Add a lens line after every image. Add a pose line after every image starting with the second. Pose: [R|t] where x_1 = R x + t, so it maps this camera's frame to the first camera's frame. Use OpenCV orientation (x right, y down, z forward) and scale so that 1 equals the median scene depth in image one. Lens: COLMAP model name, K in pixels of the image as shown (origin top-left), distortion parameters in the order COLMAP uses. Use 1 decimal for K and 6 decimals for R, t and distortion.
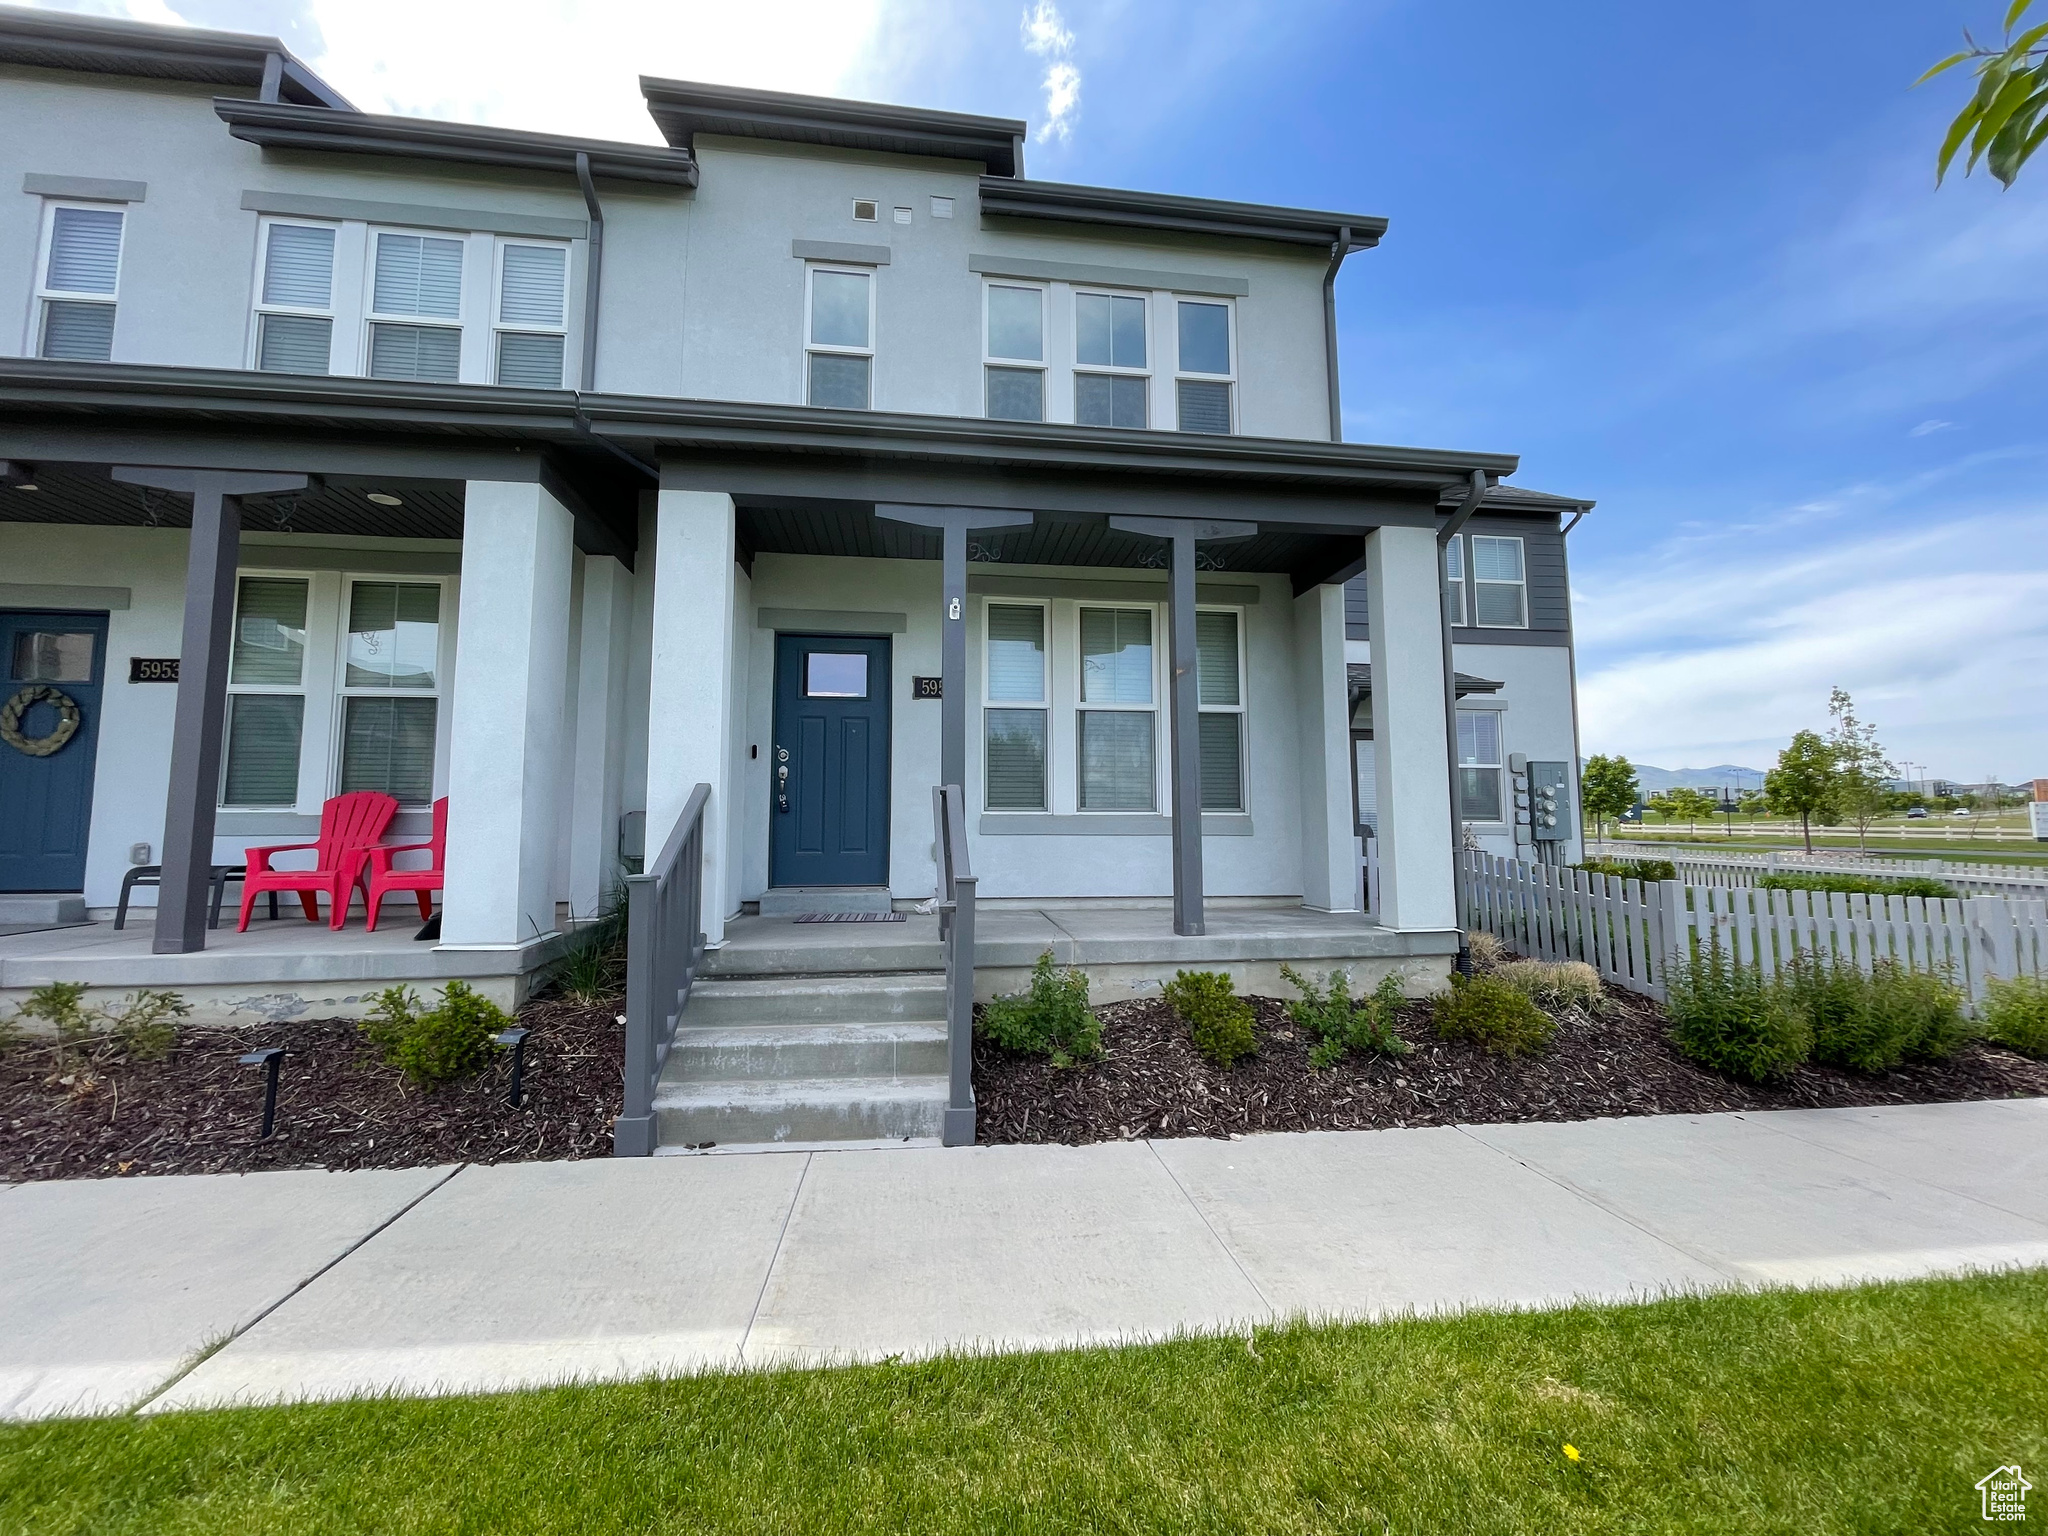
lens RADIAL K [[826.7, 0, 1019.1], [0, 826.7, 763.5], [0, 0, 1]] dist [-0.002857, -0.000725]
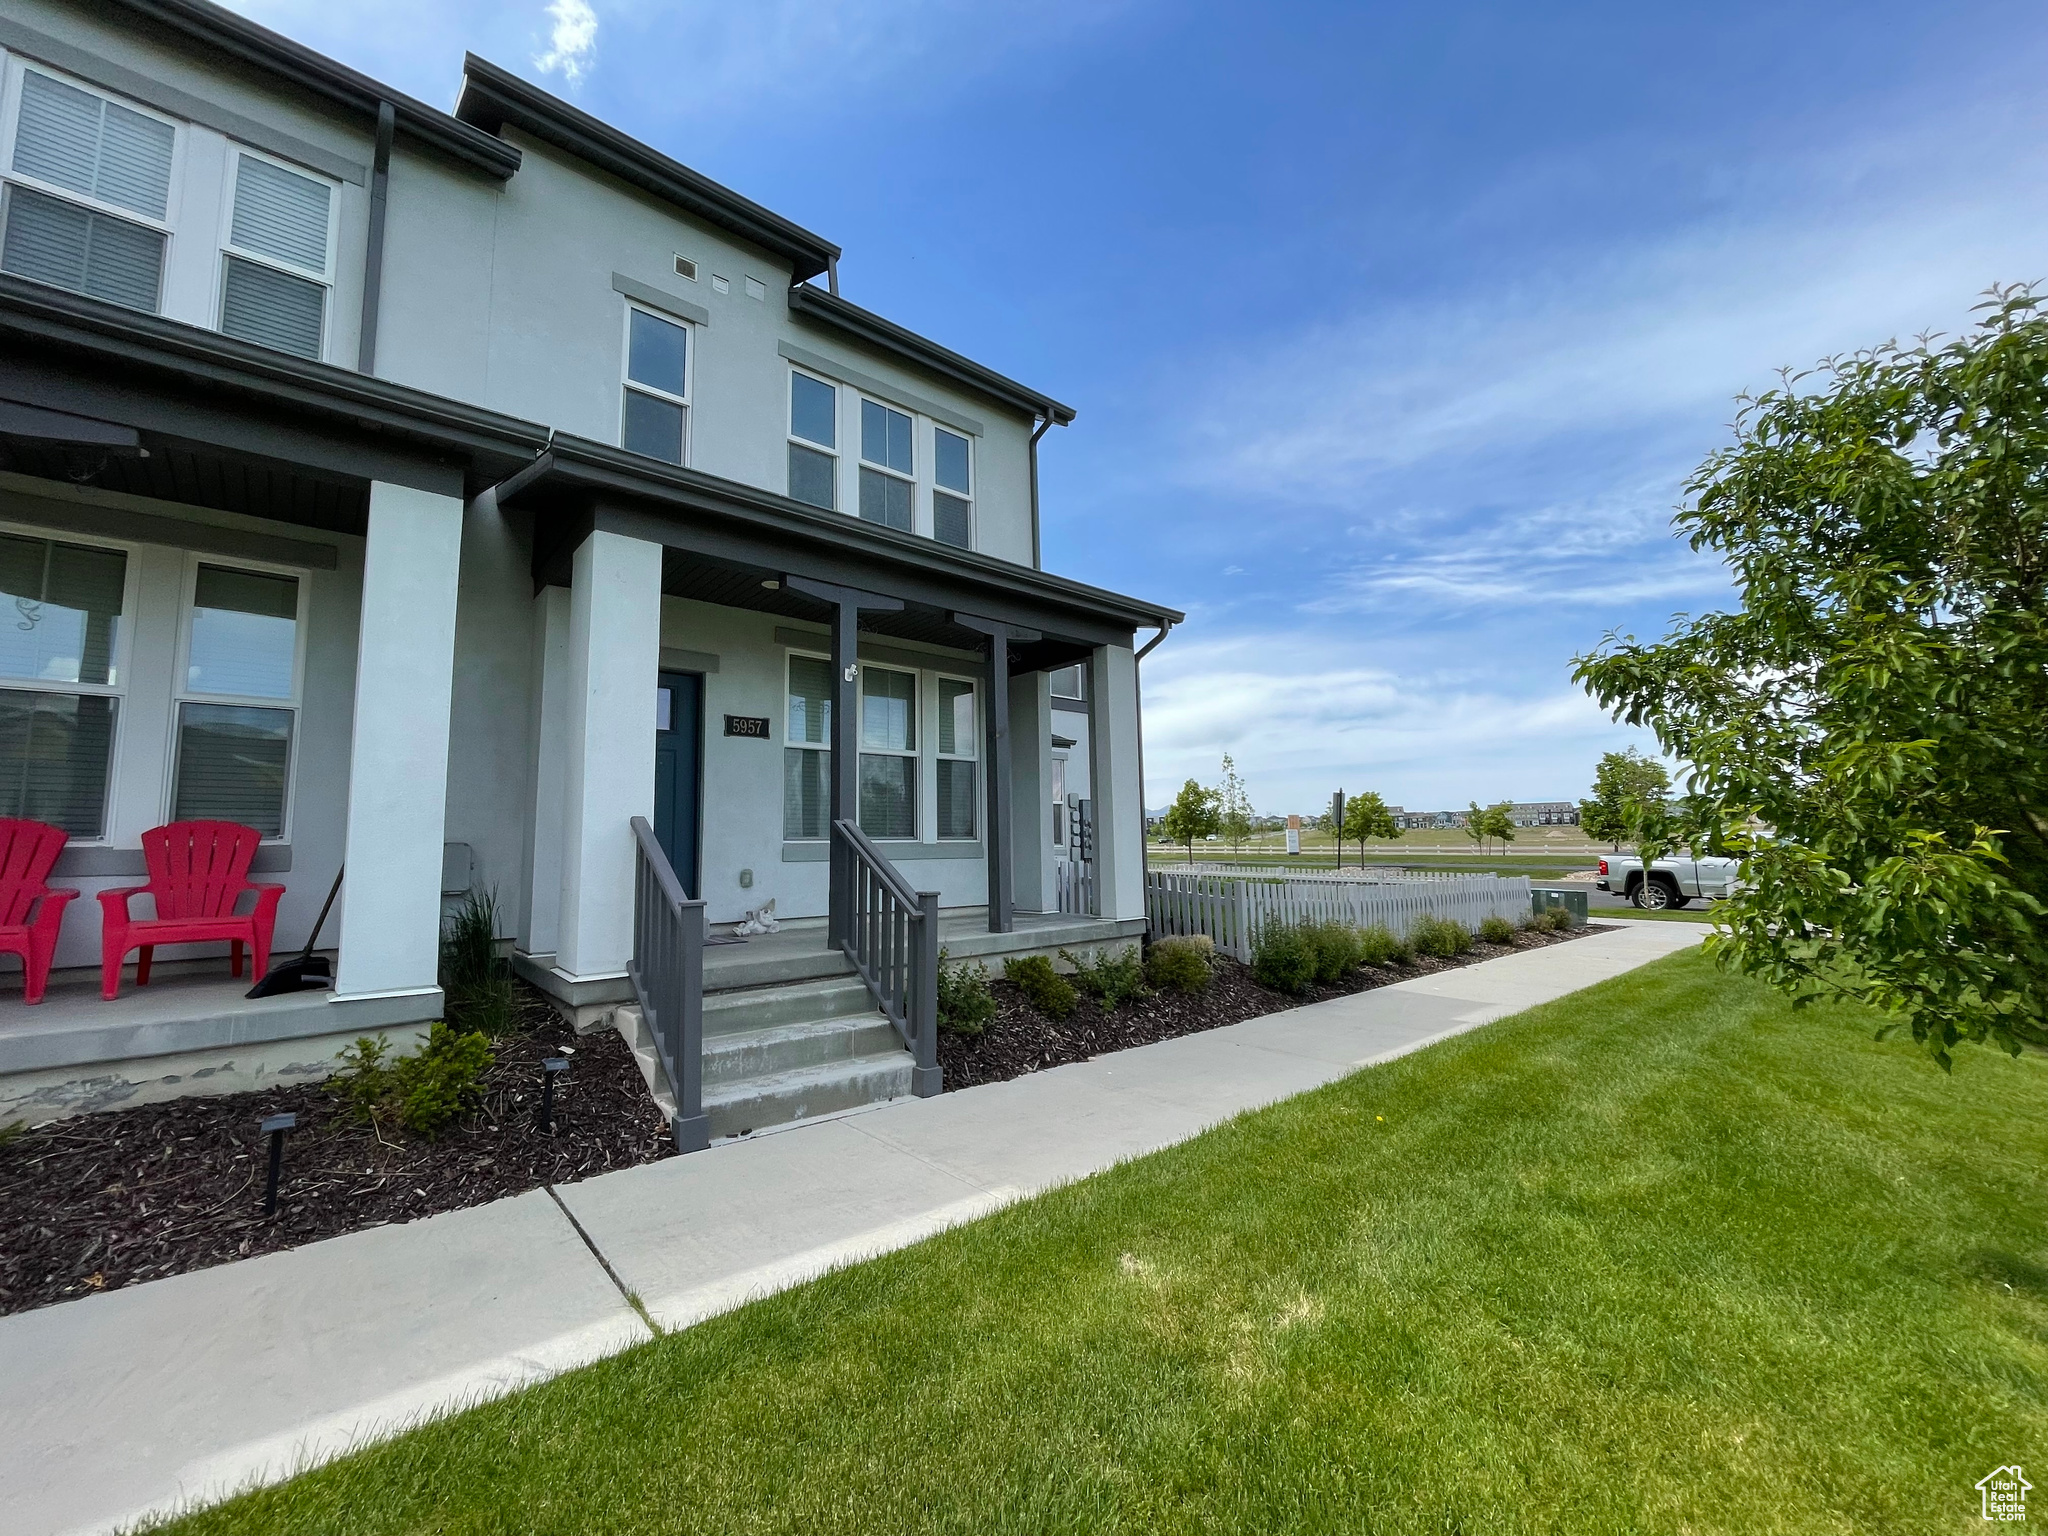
lens RADIAL K [[826.7, 0, 1019.1], [0, 826.7, 763.5], [0, 0, 1]] dist [-0.002857, -0.000725]
pose [[0.831016, 0.046281, 0.554320, -0.552257], [-0.029887, 0.998808, -0.038586, -0.016835], [-0.555445, 0.015499, 0.831409, -0.142438]]
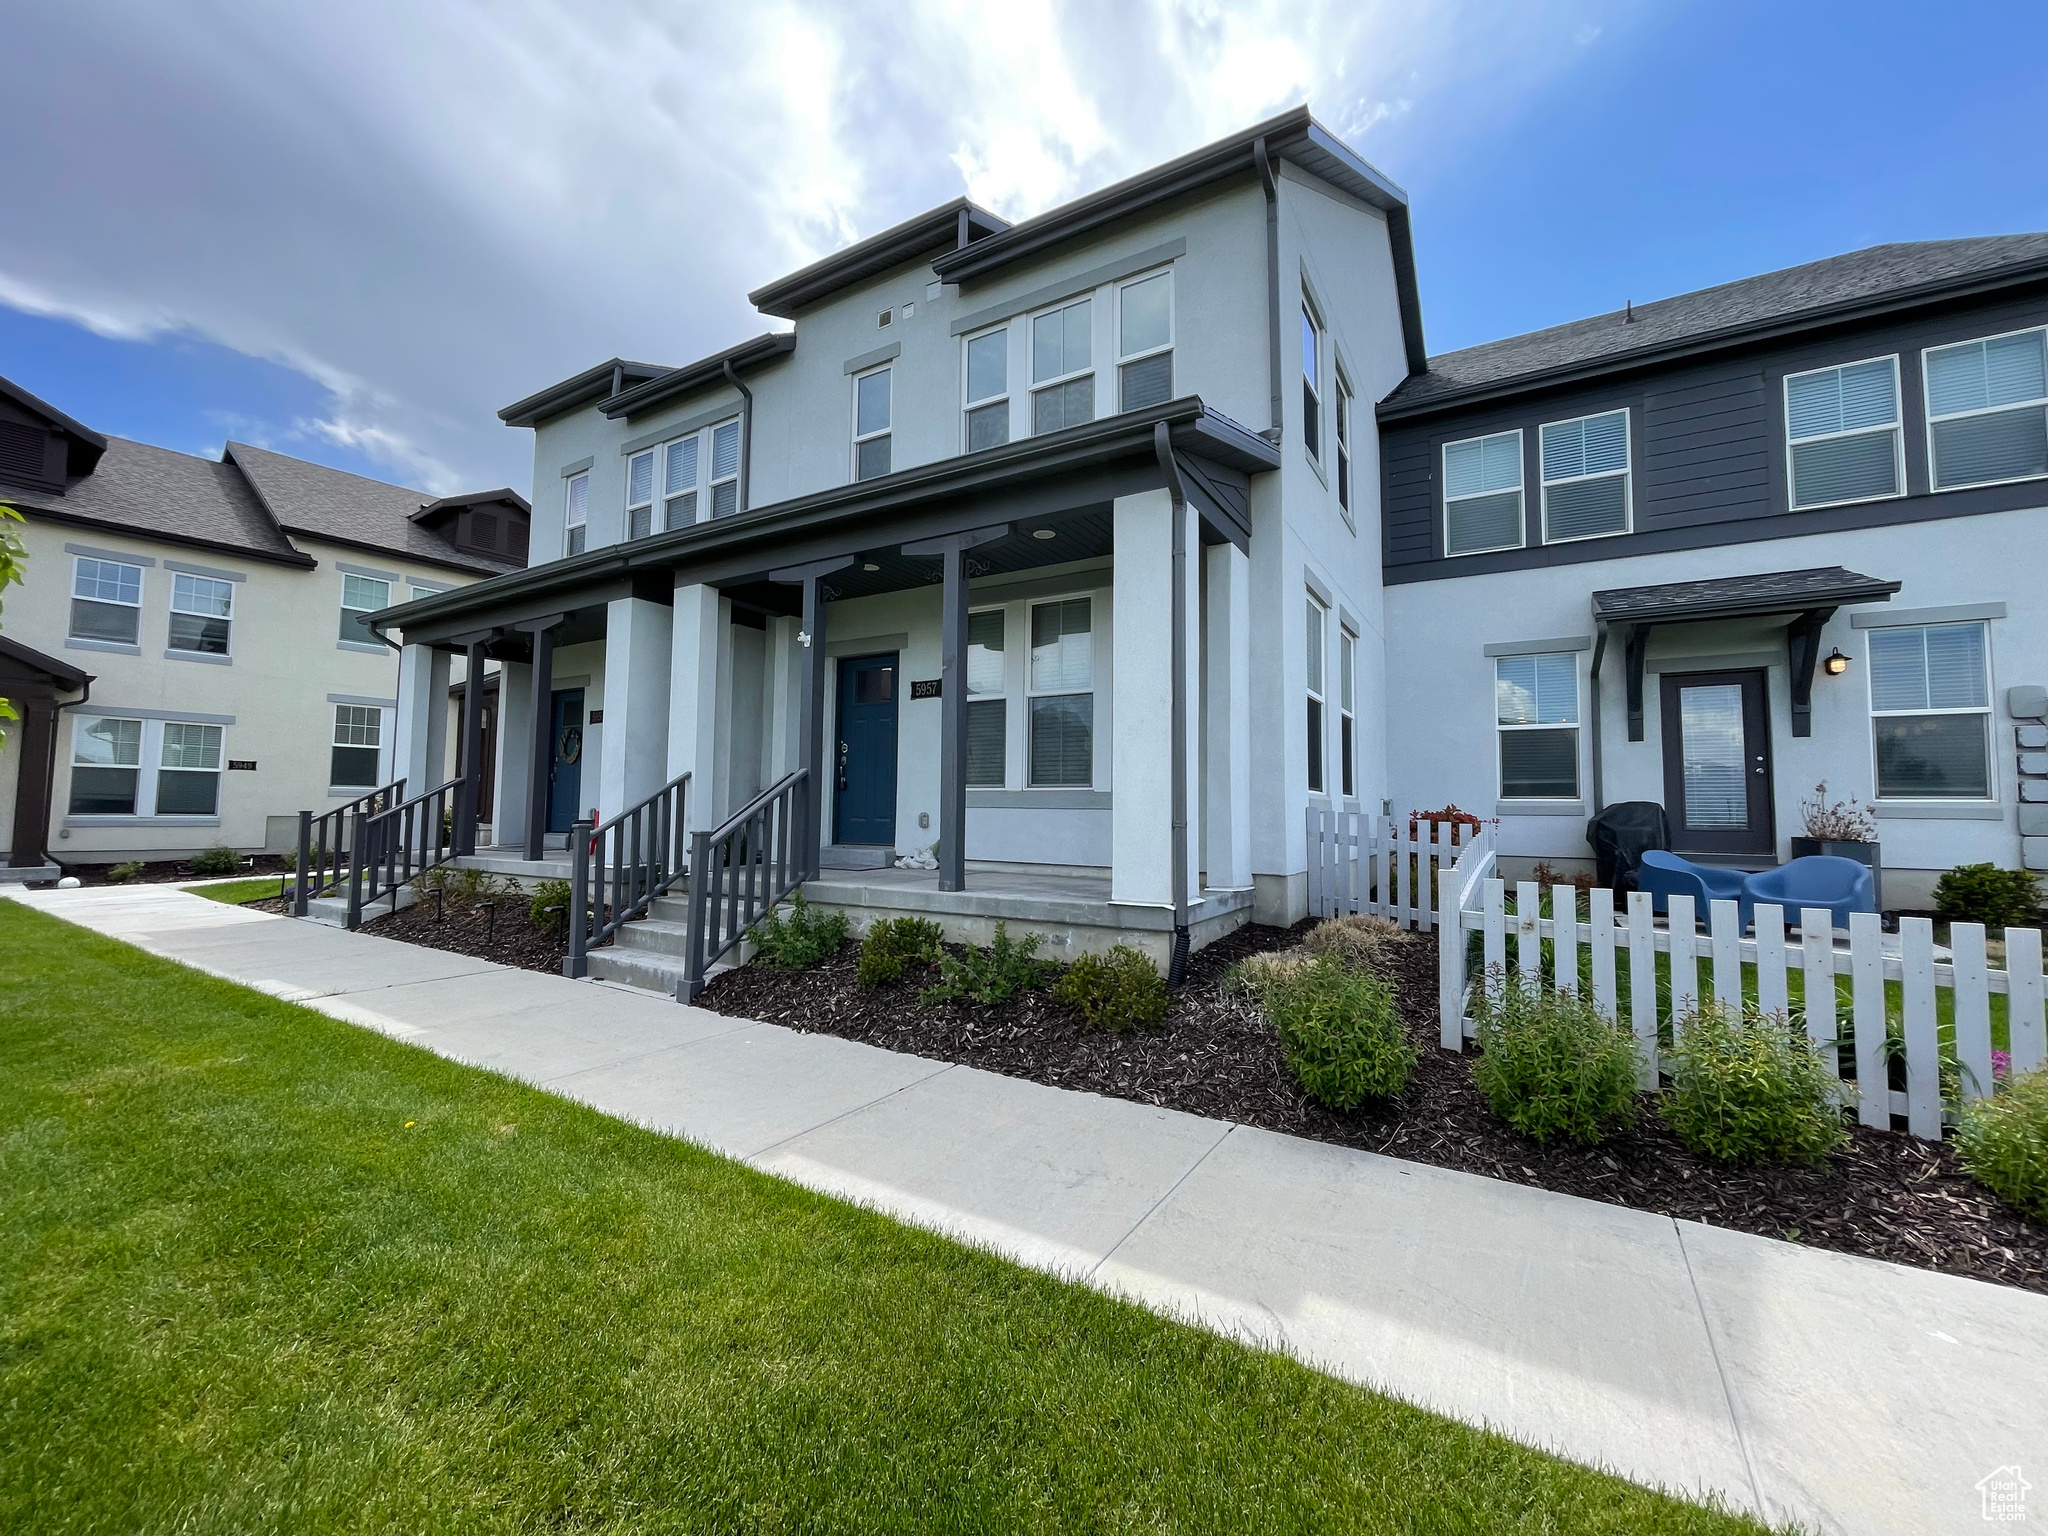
lens RADIAL K [[846.1, 0, 1015.5], [0, 846.1, 758.5], [0, 0, 1]] dist [-0.015555, -0.000314]
pose [[0.773100, -0.028630, -0.633637, 1.107717], [0.042861, 0.999055, 0.007153, 0.013170], [0.632834, -0.032689, 0.773597, 0.138055]]
